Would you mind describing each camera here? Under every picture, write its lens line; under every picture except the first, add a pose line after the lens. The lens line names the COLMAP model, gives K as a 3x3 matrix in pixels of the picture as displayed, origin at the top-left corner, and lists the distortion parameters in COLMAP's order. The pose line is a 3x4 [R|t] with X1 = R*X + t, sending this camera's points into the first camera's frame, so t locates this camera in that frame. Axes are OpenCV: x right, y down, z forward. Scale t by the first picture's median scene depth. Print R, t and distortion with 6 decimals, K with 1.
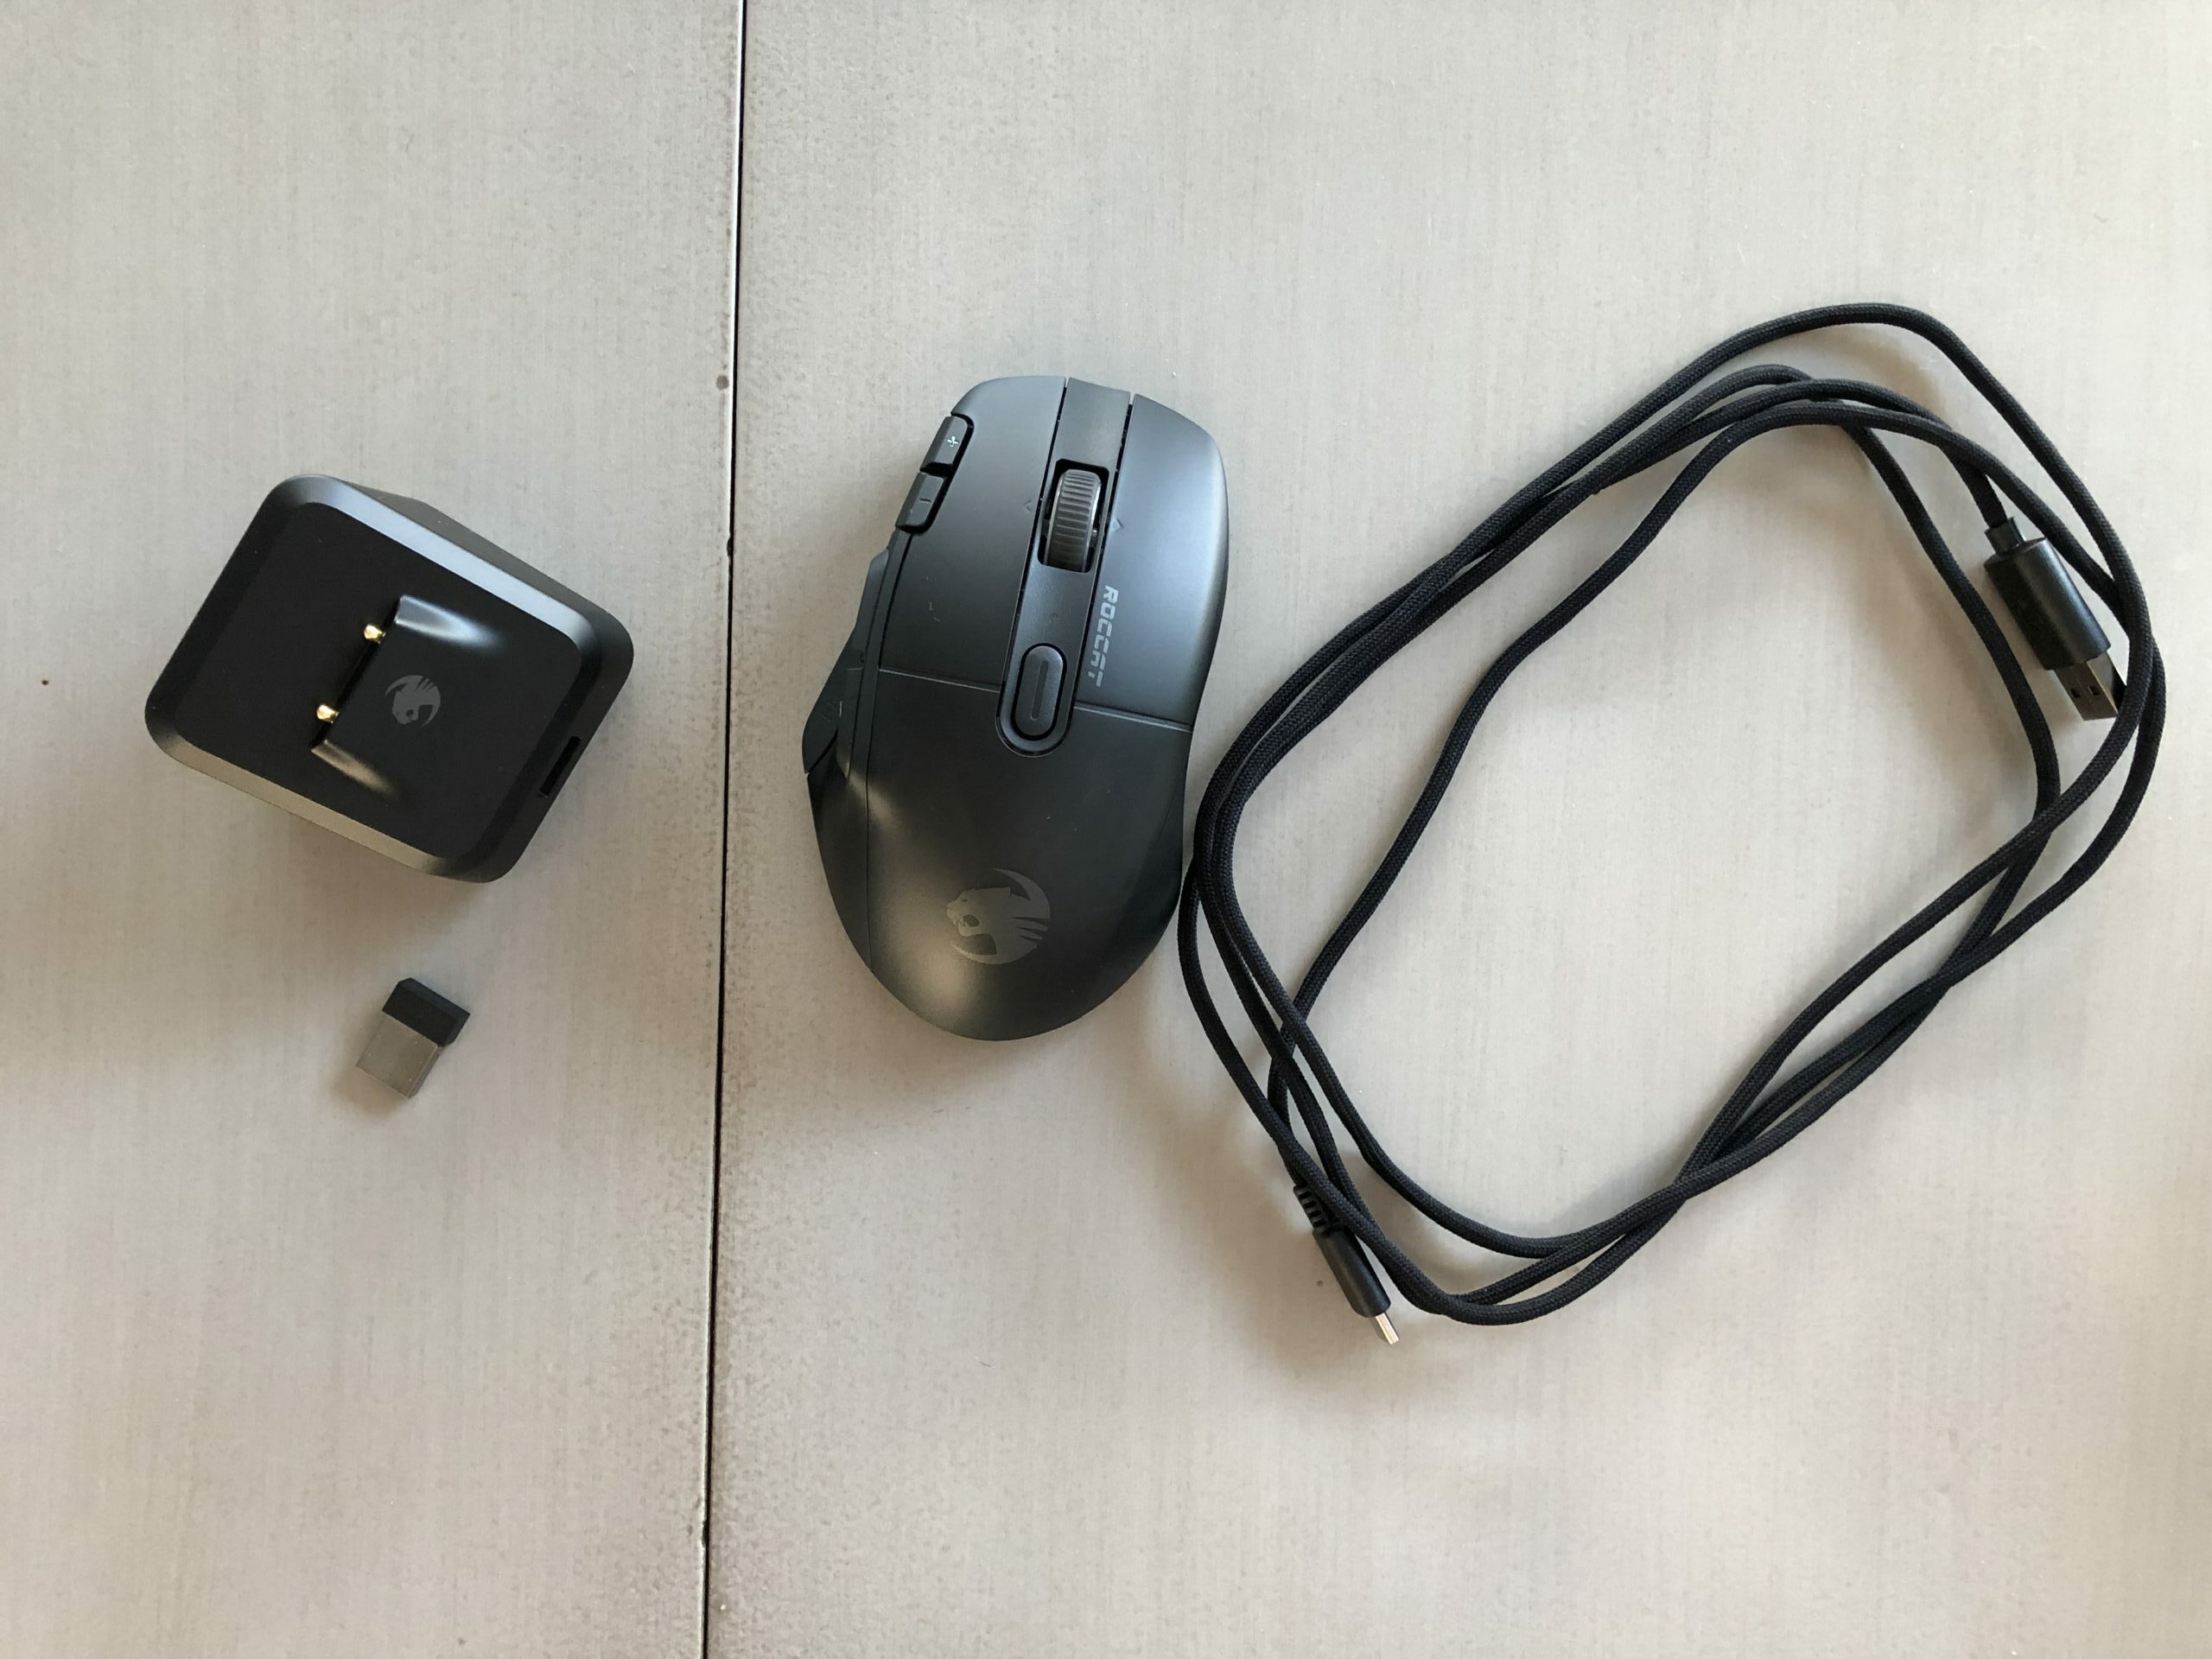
lens RADIAL K [[1860.3, 0, 1115.5], [0, 1860.3, 837.6], [0, 0, 1]] dist [0.011001, -0.026179]
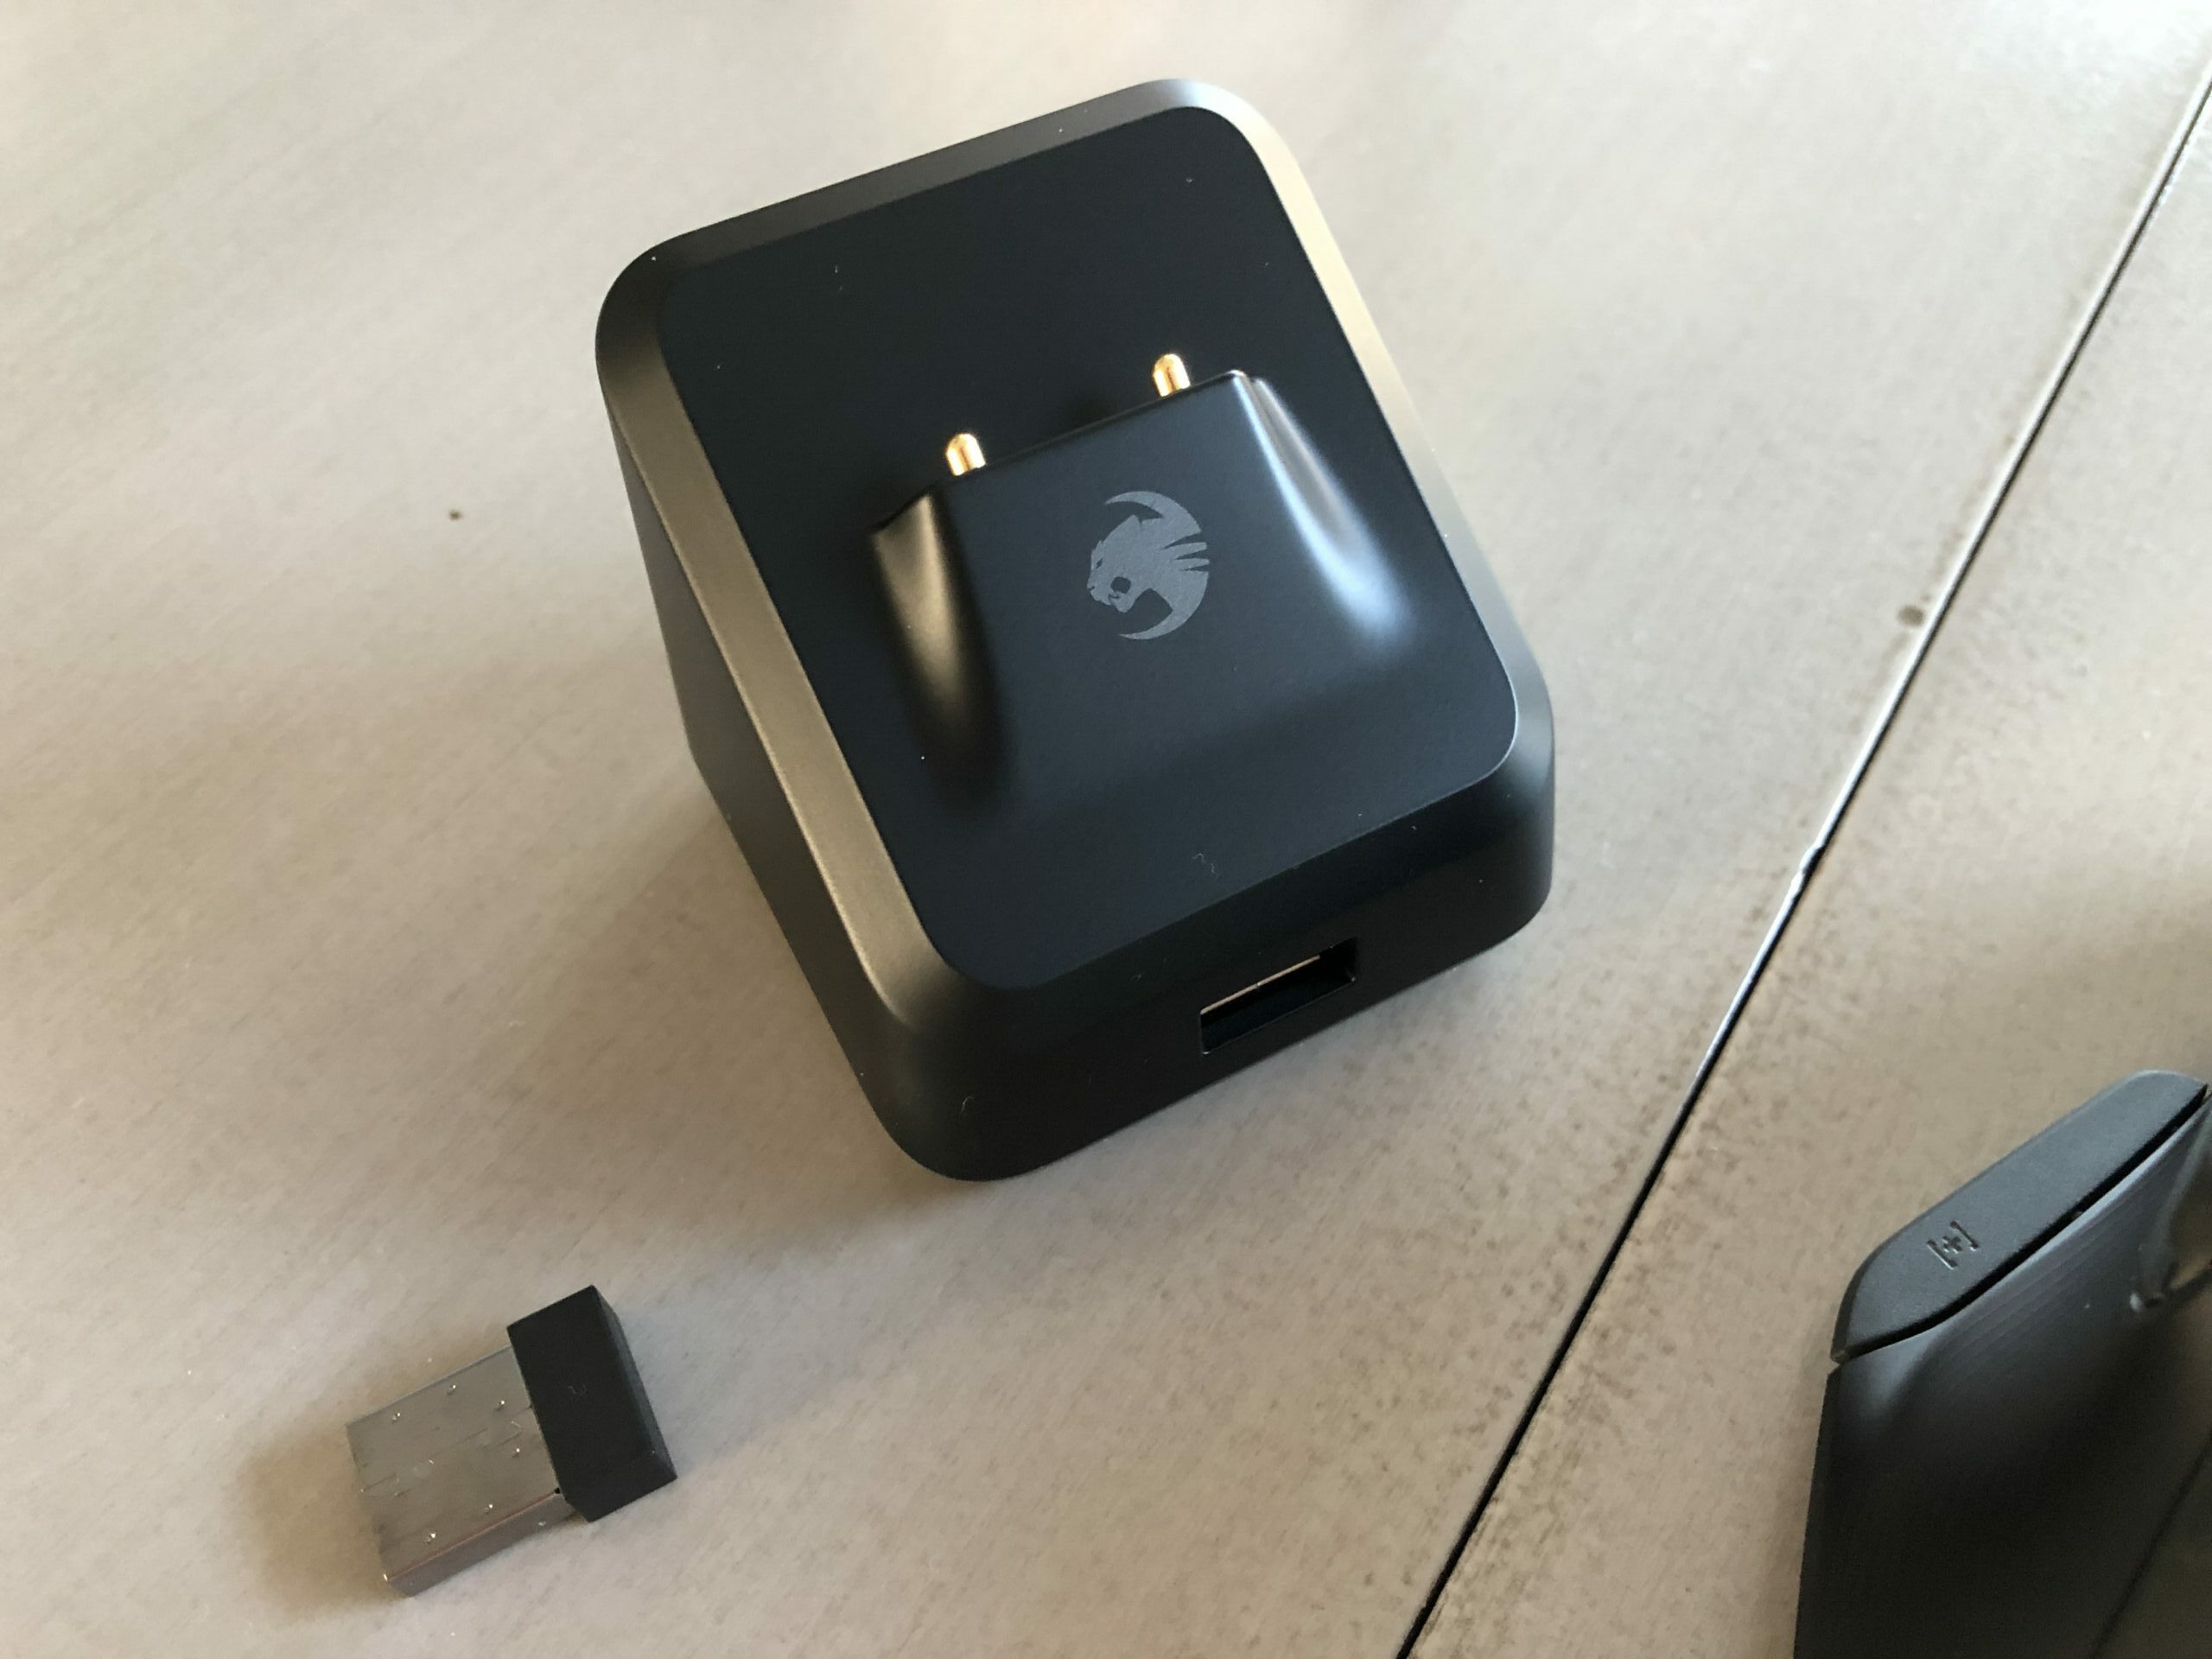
lens RADIAL K [[1860.3, 0, 1125.3], [0, 1860.3, 839.9], [0, 0, 1]] dist [0.011001, -0.026179]
pose [[0.857362, 0.393976, -0.331231, -0.202223], [-0.514174, 0.685036, -0.516092, 0.151761], [0.023577, 0.612788, 0.789895, 0.643746]]
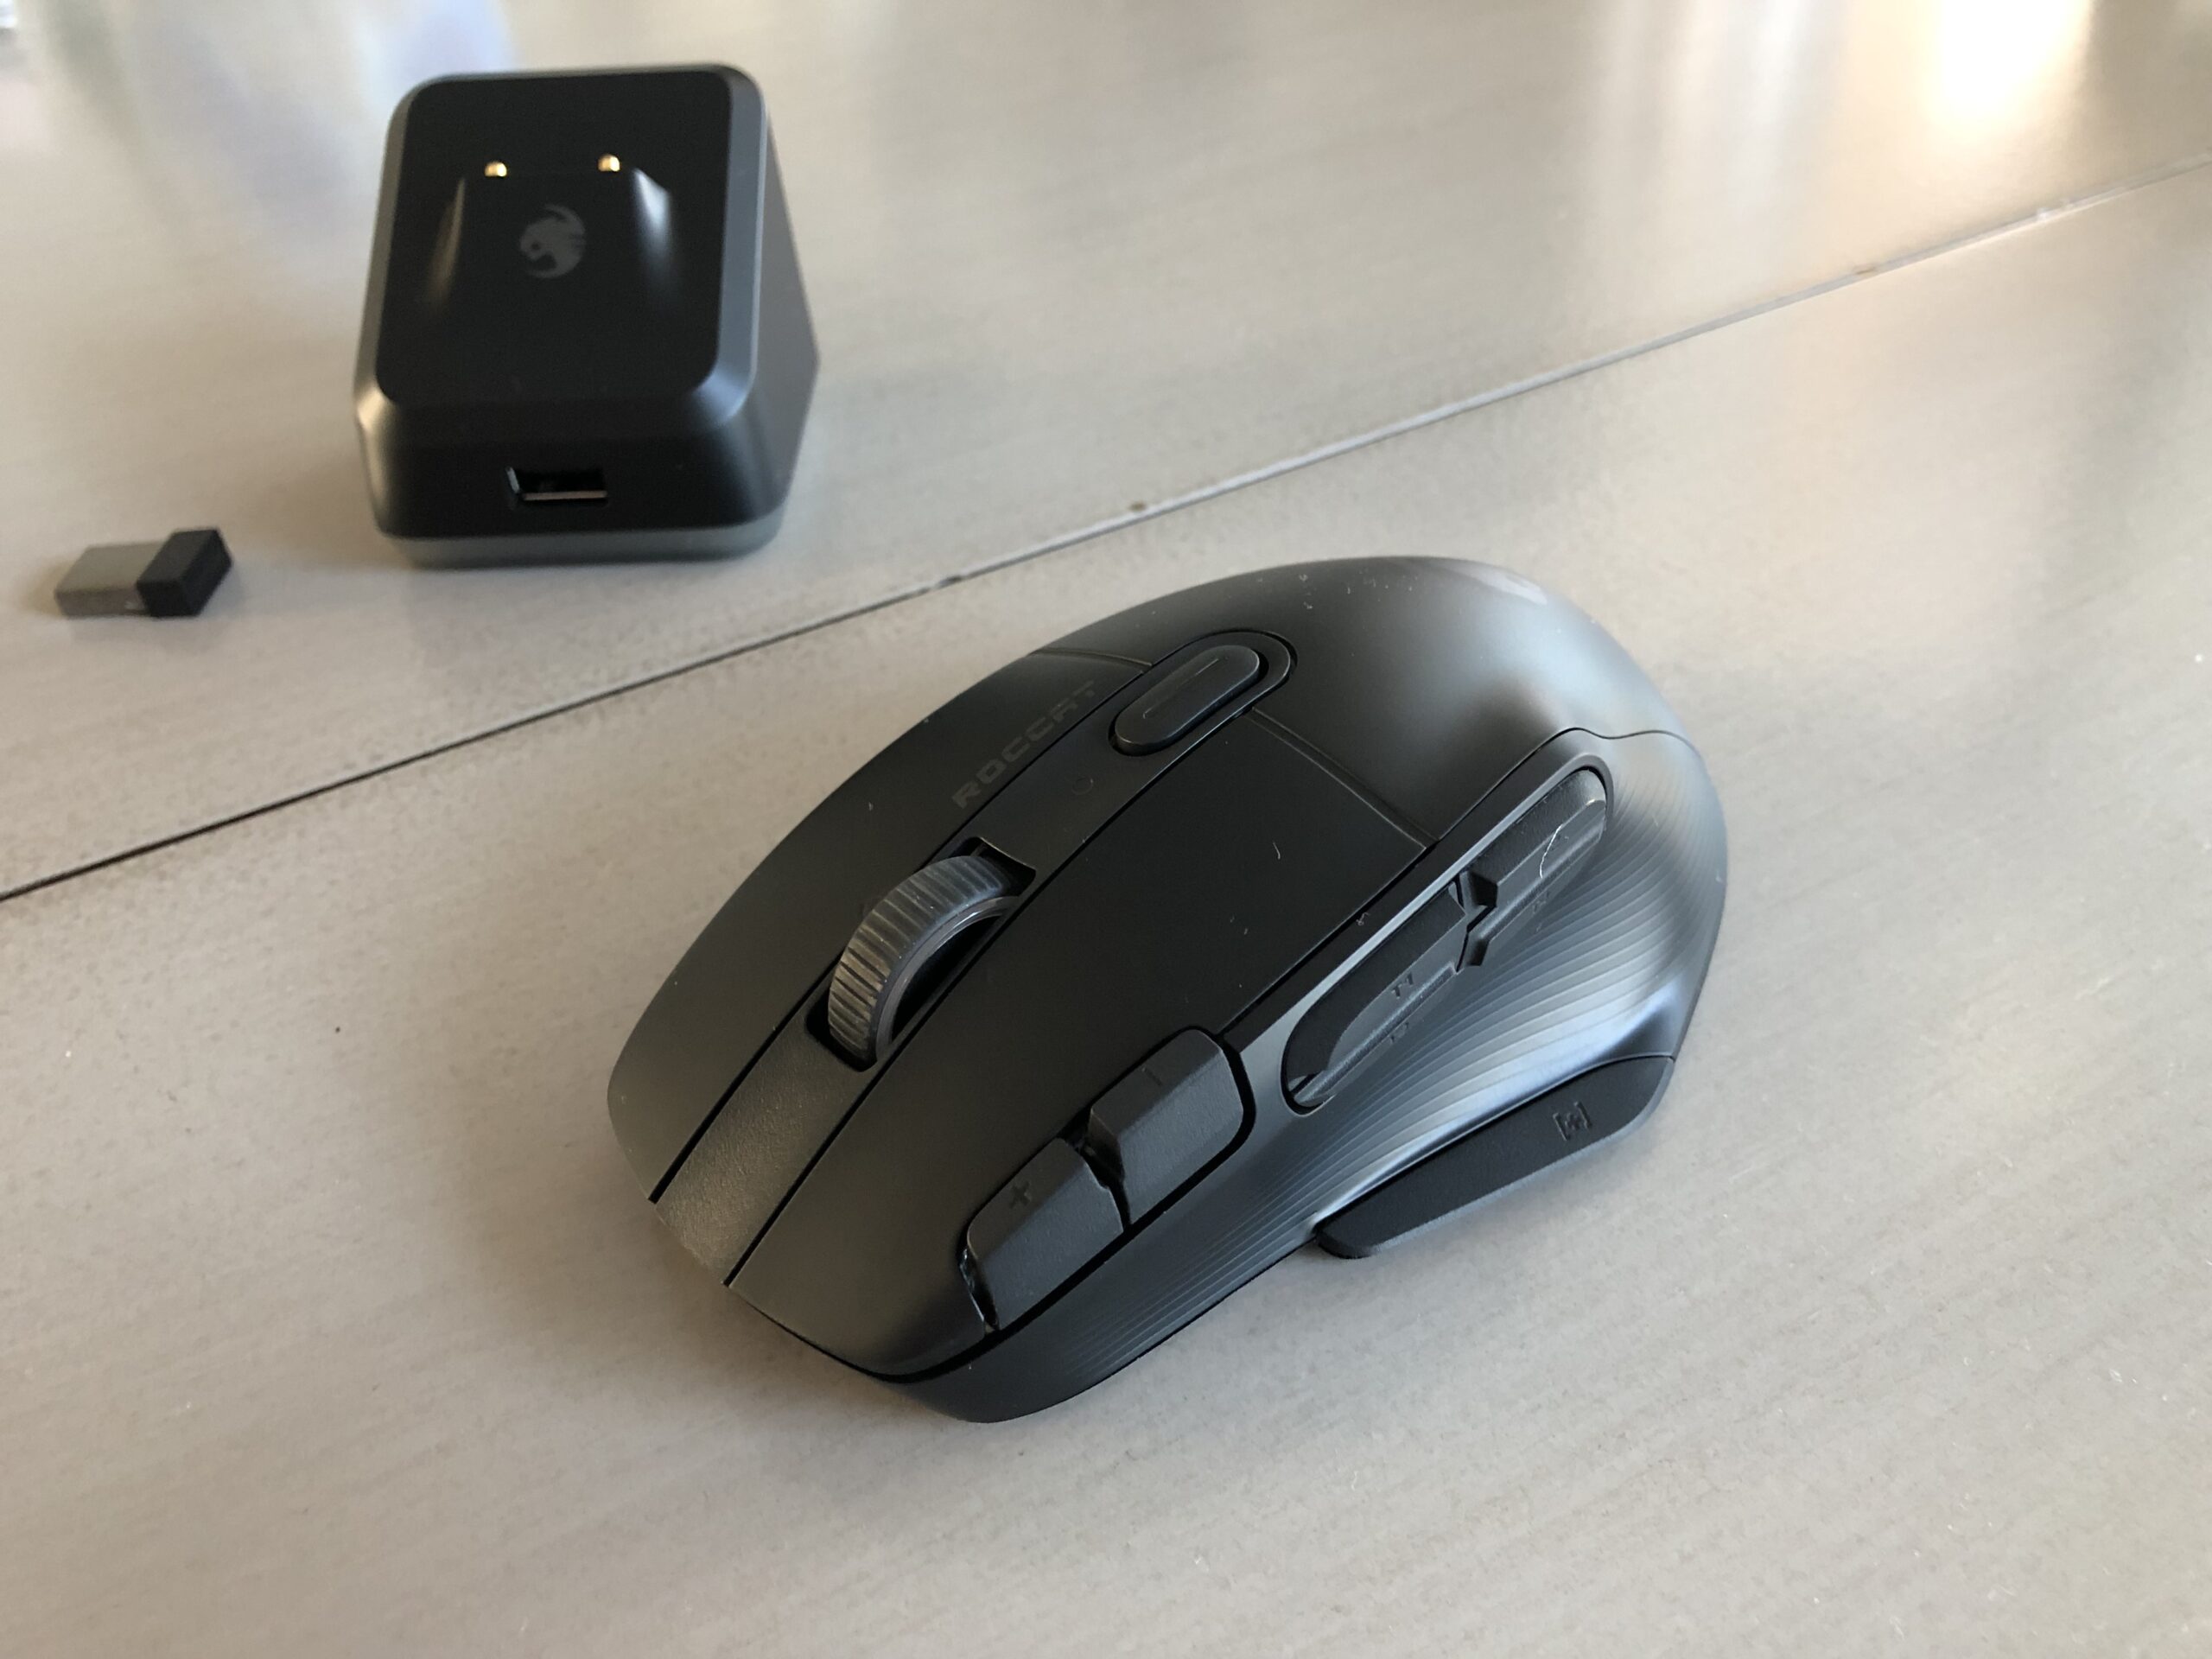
lens RADIAL K [[1860.3, 0, 1117.0], [0, 1860.3, 837.6], [0, 0, 1]] dist [0.011001, -0.026179]
pose [[0.520617, 0.518775, -0.678108, 0.362564], [-0.853509, 0.336643, -0.397737, 0.106112], [0.021944, 0.785840, 0.618041, 0.637248]]
